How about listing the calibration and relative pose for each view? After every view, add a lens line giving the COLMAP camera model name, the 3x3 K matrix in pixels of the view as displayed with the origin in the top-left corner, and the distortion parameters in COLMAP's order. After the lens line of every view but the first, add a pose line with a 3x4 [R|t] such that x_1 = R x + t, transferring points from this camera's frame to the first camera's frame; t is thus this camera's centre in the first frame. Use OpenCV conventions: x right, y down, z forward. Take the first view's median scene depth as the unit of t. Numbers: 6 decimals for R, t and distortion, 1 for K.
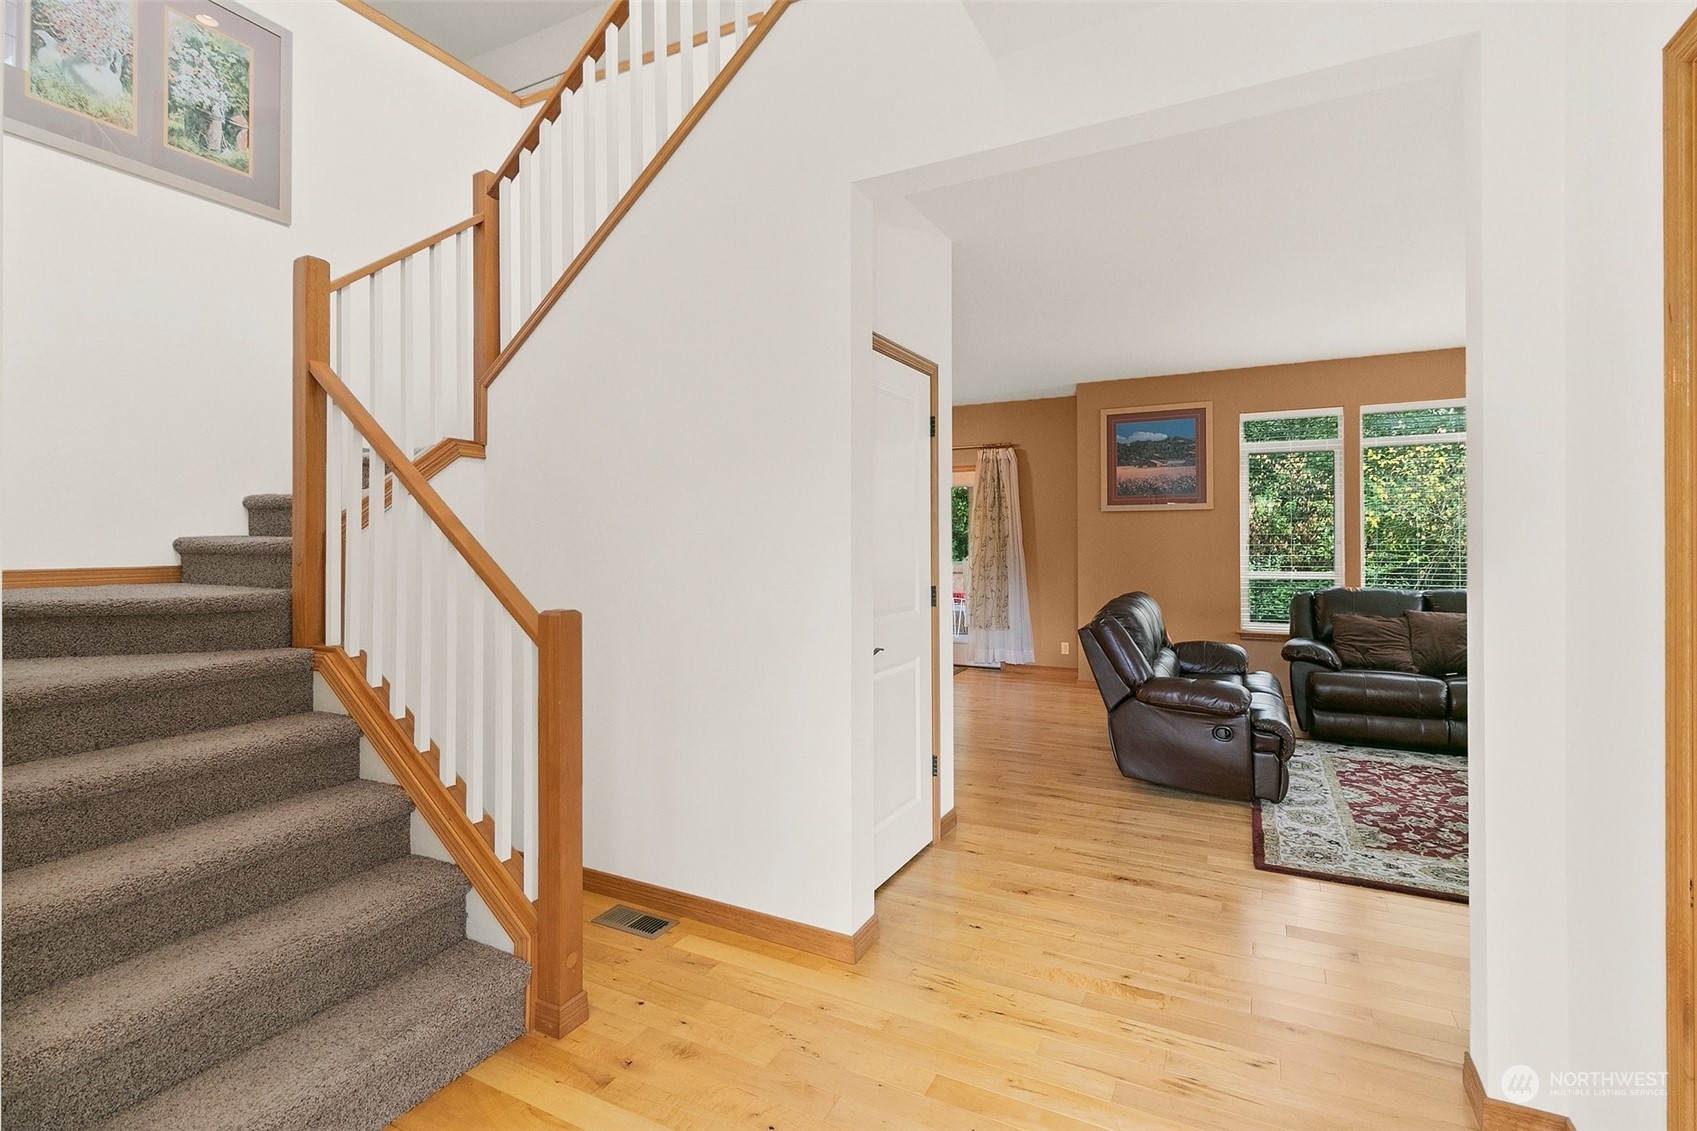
lens RADIAL K [[791.3, 0, 842.0], [0, 791.3, 538.6], [0, 0, 1]] dist [0.003616, 0.000811]
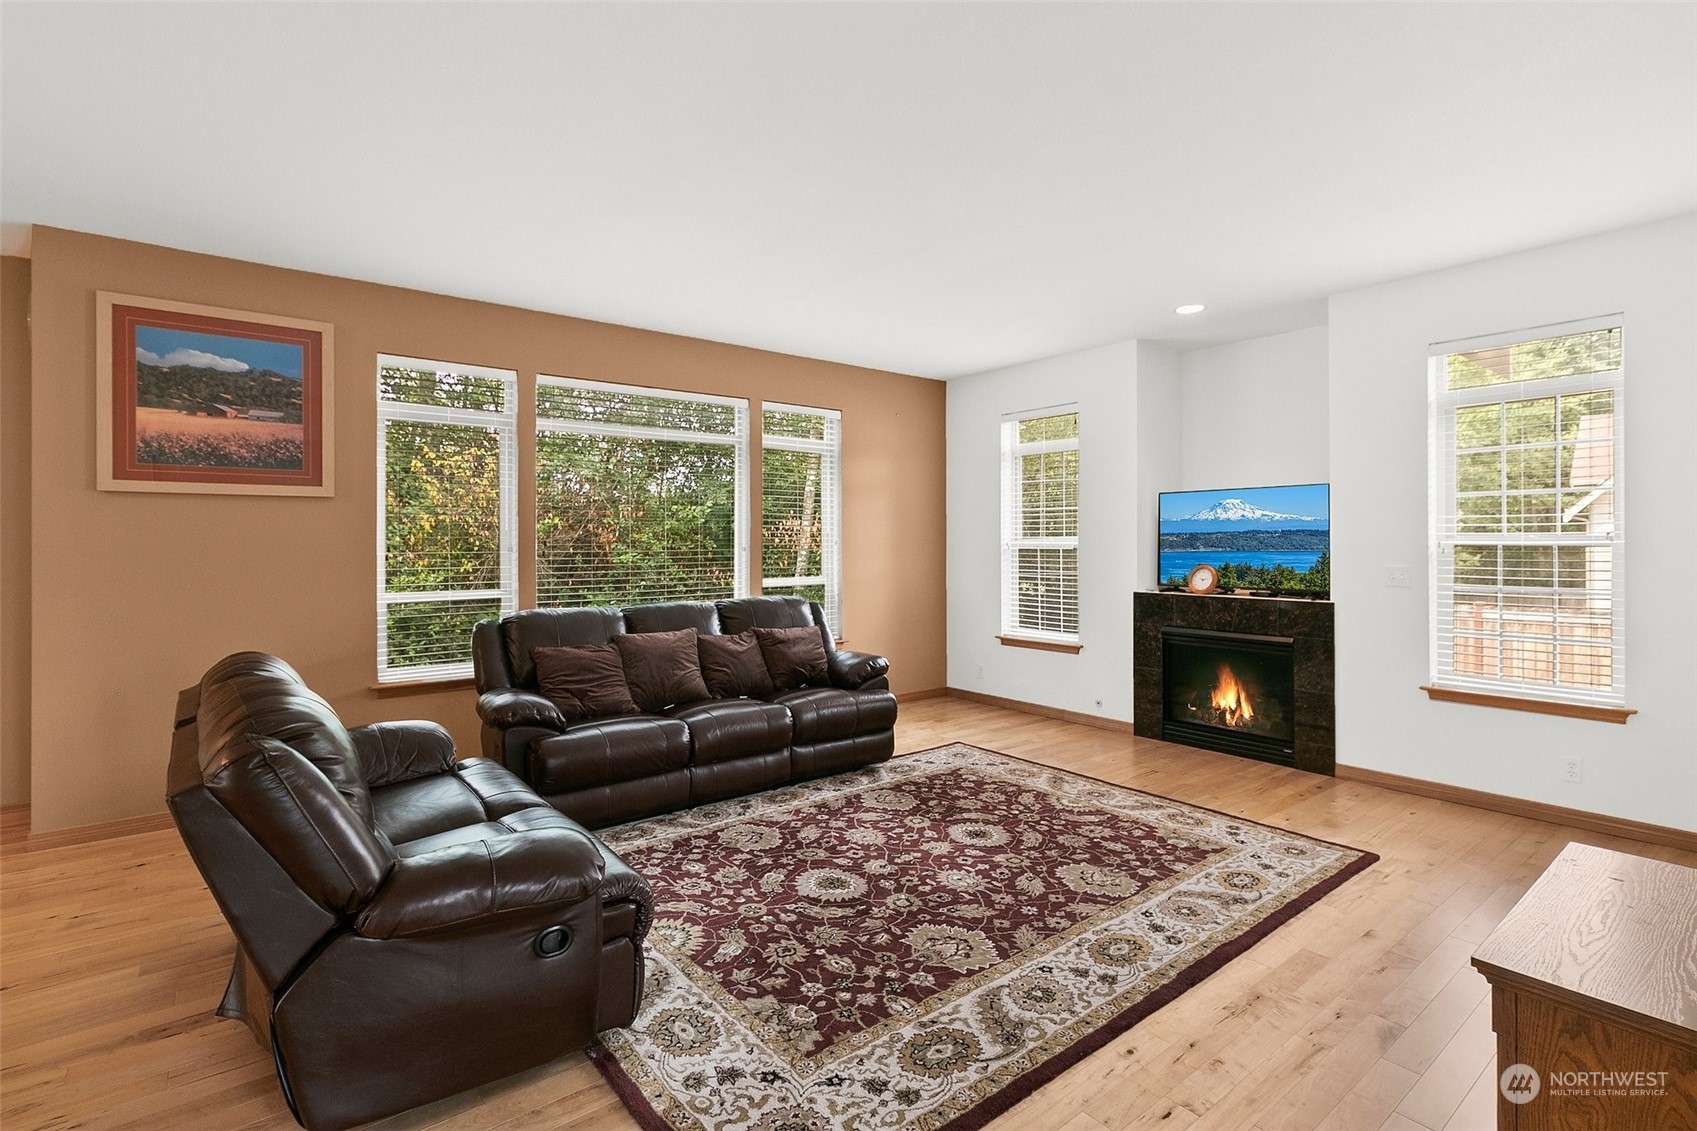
lens RADIAL K [[791.3, 0, 842.0], [0, 791.3, 538.6], [0, 0, 1]] dist [0.003616, 0.000811]
pose [[0.408570, 0.007734, 0.912694, 0.099555], [-0.001554, 0.999969, -0.007778, -0.000165], [-0.912726, 0.001759, 0.408569, 0.611293]]
